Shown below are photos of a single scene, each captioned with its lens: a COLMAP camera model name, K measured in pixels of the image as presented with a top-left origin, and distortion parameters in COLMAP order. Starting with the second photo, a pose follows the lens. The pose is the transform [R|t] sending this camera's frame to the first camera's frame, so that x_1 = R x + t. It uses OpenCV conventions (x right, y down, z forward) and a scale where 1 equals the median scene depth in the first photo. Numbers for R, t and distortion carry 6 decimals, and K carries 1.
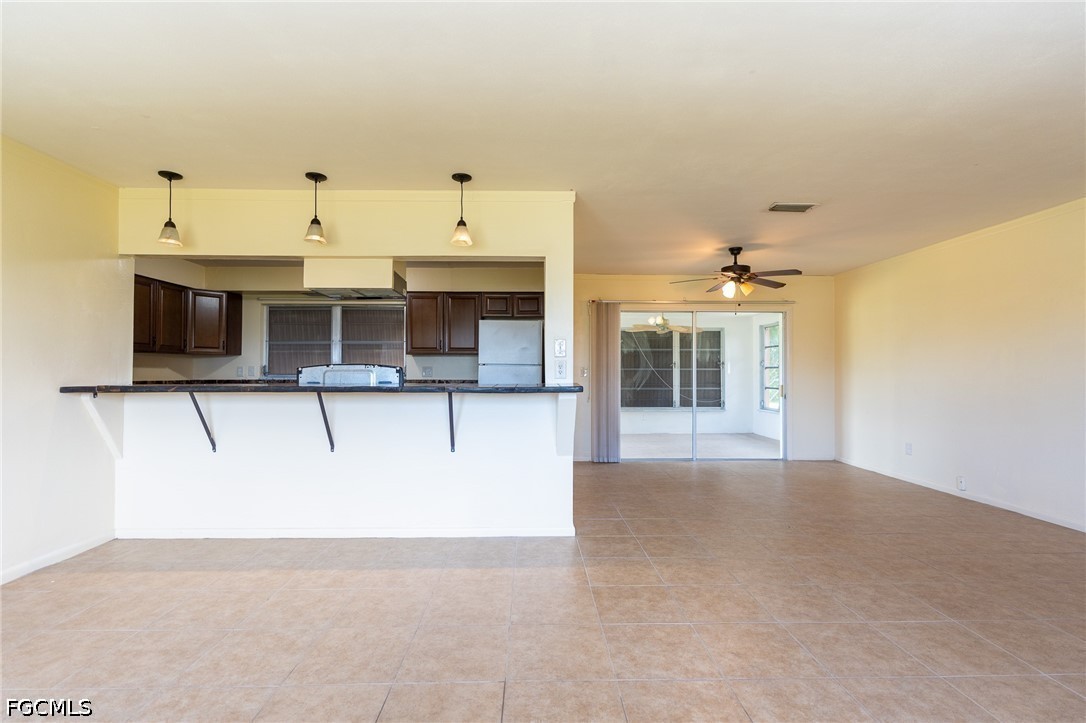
lens RADIAL K [[503.8, 0, 539.0], [0, 503.8, 361.0], [0, 0, 1]] dist [-0.002873, 0.001152]
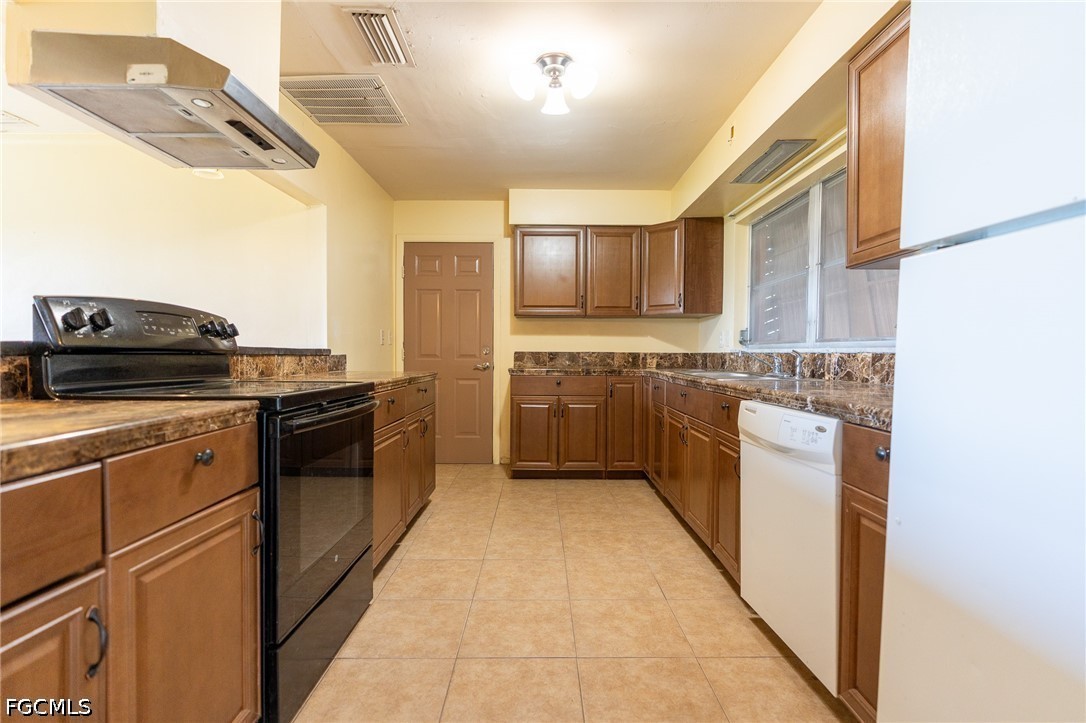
lens RADIAL K [[503.8, 0, 539.0], [0, 503.8, 361.0], [0, 0, 1]] dist [-0.002873, 0.001152]
pose [[-0.019186, 0.016974, -0.999672, 0.072927], [0.014781, 0.999751, 0.016692, 0.054902], [0.999707, -0.014456, -0.019432, 1.276730]]
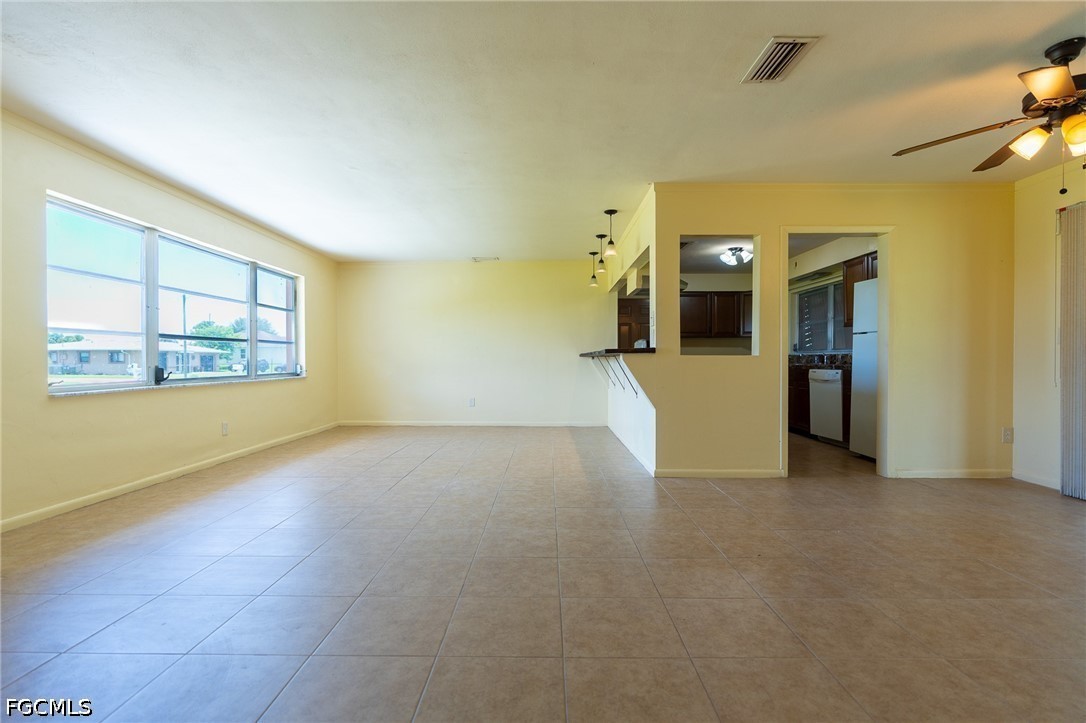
lens RADIAL K [[487.7, 0, 543.0], [0, 487.7, 361.5], [0, 0, 1]] dist [-0.001125, 0.000288]
pose [[-0.031324, 0.002390, -0.999506, 1.087920], [0.021788, 0.999761, 0.001708, 0.061055], [0.999272, -0.021724, -0.031369, 0.697905]]
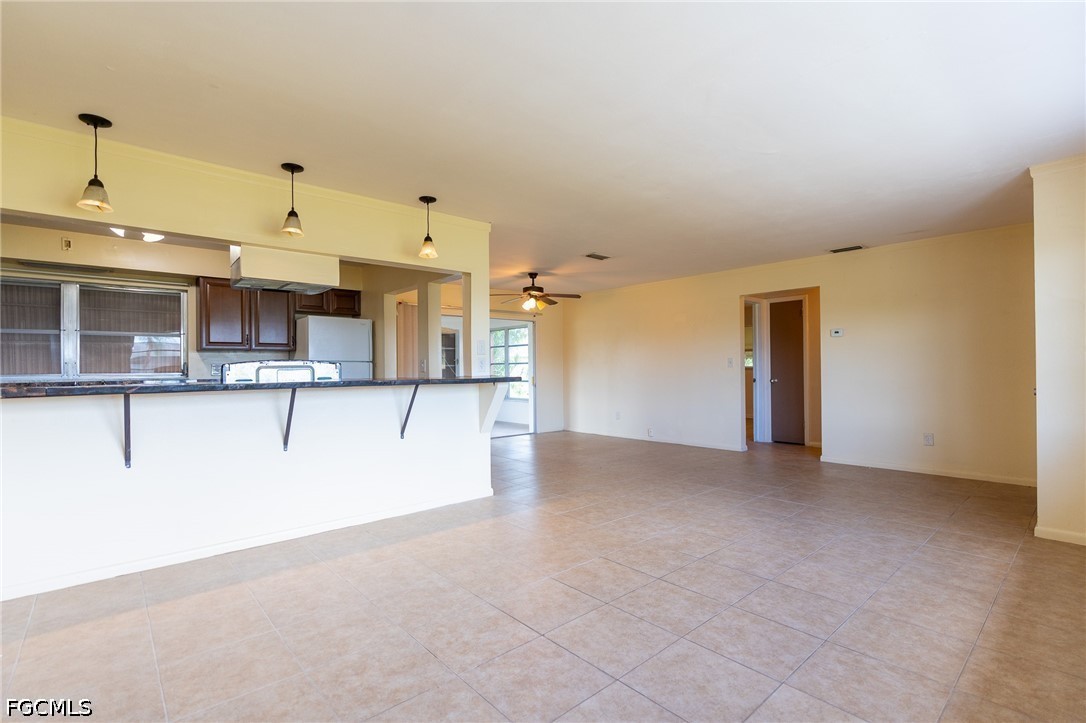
lens RADIAL K [[507.8, 0, 545.4], [0, 507.8, 362.9], [0, 0, 1]] dist [0.000594, 0.000392]
pose [[0.761200, -0.002796, 0.648511, -0.591298], [-0.002468, 0.999971, 0.007208, 0.002568], [-0.648512, -0.007087, 0.761171, -0.055184]]
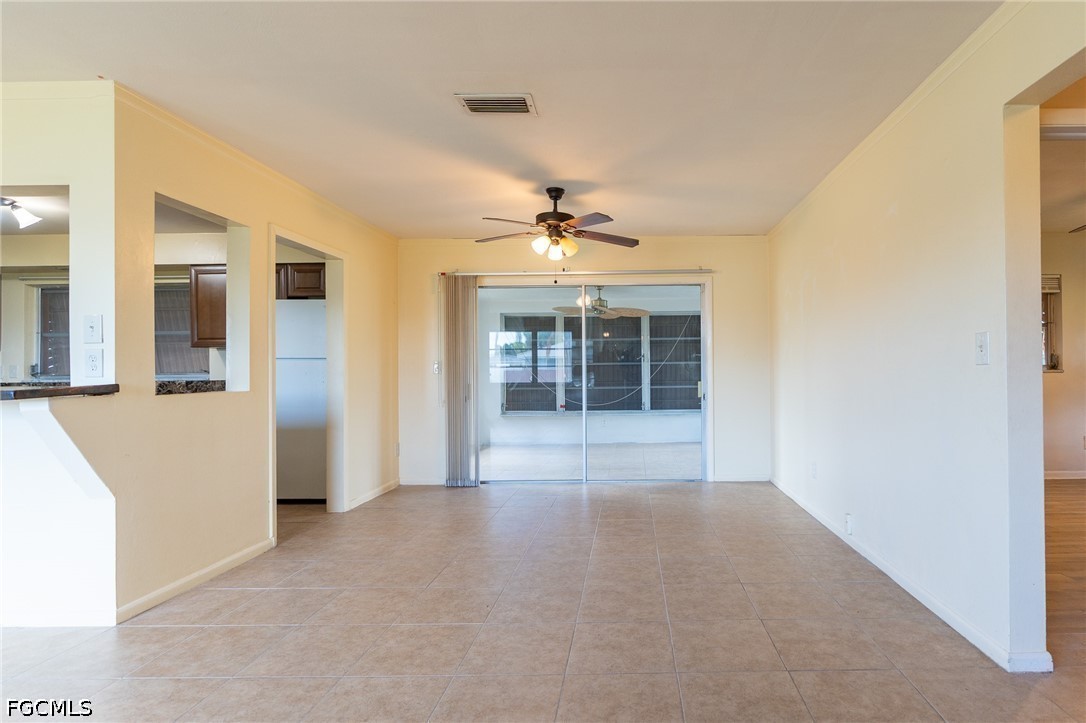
lens RADIAL K [[545.4, 0, 634.0], [0, 545.4, 365.3], [0, 0, 1]] dist [-0.002685, -0.000842]
pose [[0.999649, -0.011865, -0.023692, 0.661828], [0.012192, 0.999832, 0.013723, 0.017291], [0.023525, -0.014007, 0.999625, 0.302501]]
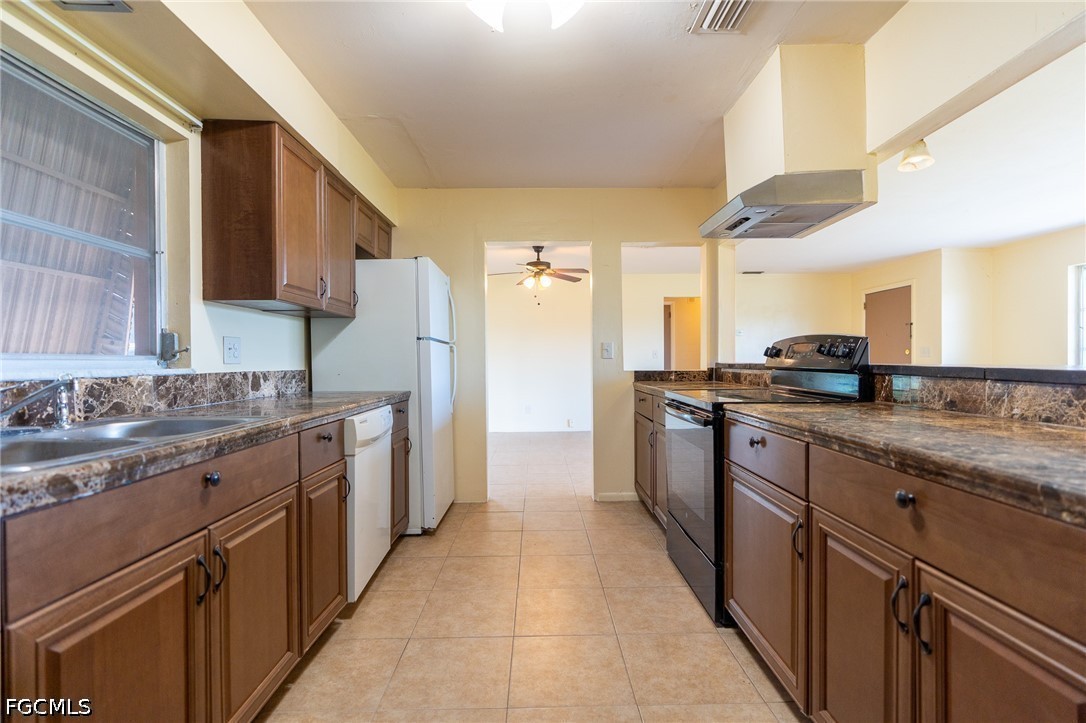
lens RADIAL K [[501.0, 0, 543.0], [0, 501.0, 361.5], [0, 0, 1]] dist [-0.001672, 0.001109]
pose [[0.004877, -0.001418, 0.999987, -0.956220], [-0.012184, 0.999925, 0.001477, 0.042588], [-0.999914, -0.012191, 0.004860, 1.266713]]
